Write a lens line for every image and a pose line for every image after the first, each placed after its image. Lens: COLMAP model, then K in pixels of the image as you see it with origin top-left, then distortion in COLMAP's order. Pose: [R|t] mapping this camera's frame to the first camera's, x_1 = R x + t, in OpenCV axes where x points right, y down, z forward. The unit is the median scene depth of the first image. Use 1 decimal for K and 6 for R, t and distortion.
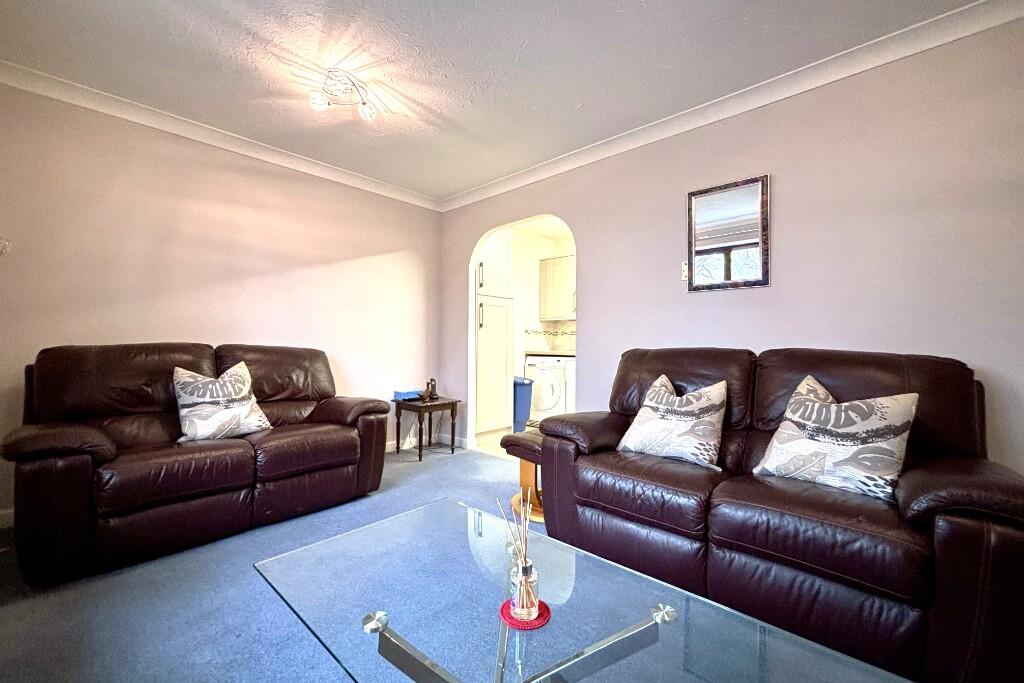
lens RADIAL K [[416.9, 0, 514.4], [0, 416.9, 342.1], [0, 0, 1]] dist [0.001539, 0.000015]
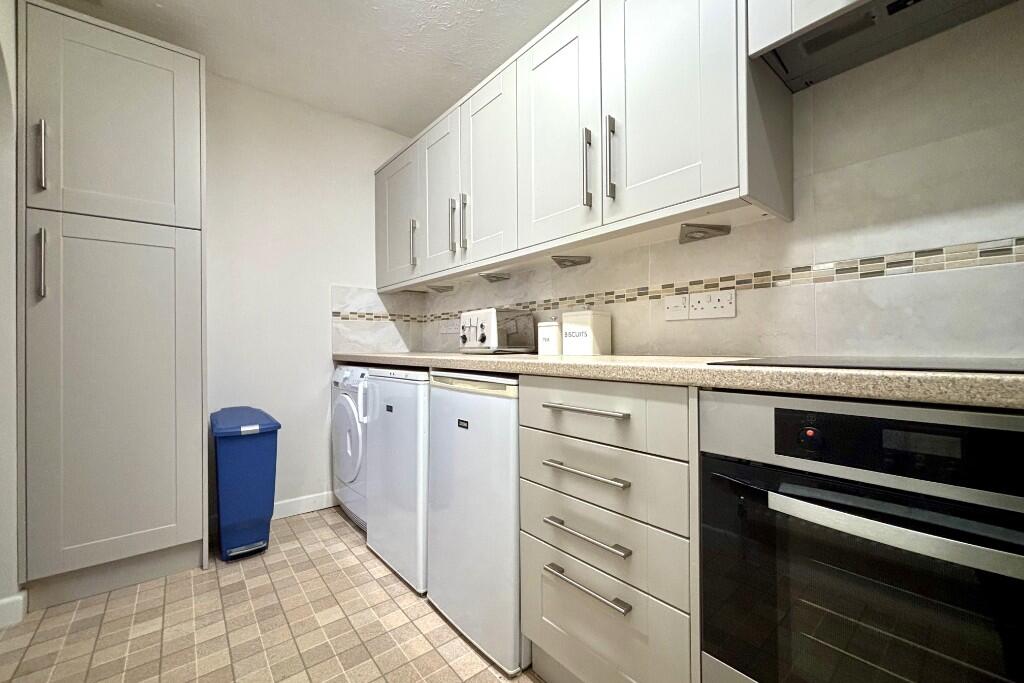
lens RADIAL K [[416.9, 0, 511.6], [0, 416.9, 342.1], [0, 0, 1]] dist [0.001539, 0.000015]
pose [[0.984383, -0.020163, -0.174883, 0.307791], [0.020630, 0.999787, 0.000849, 0.010714], [0.174829, -0.004443, 0.984589, 0.539731]]
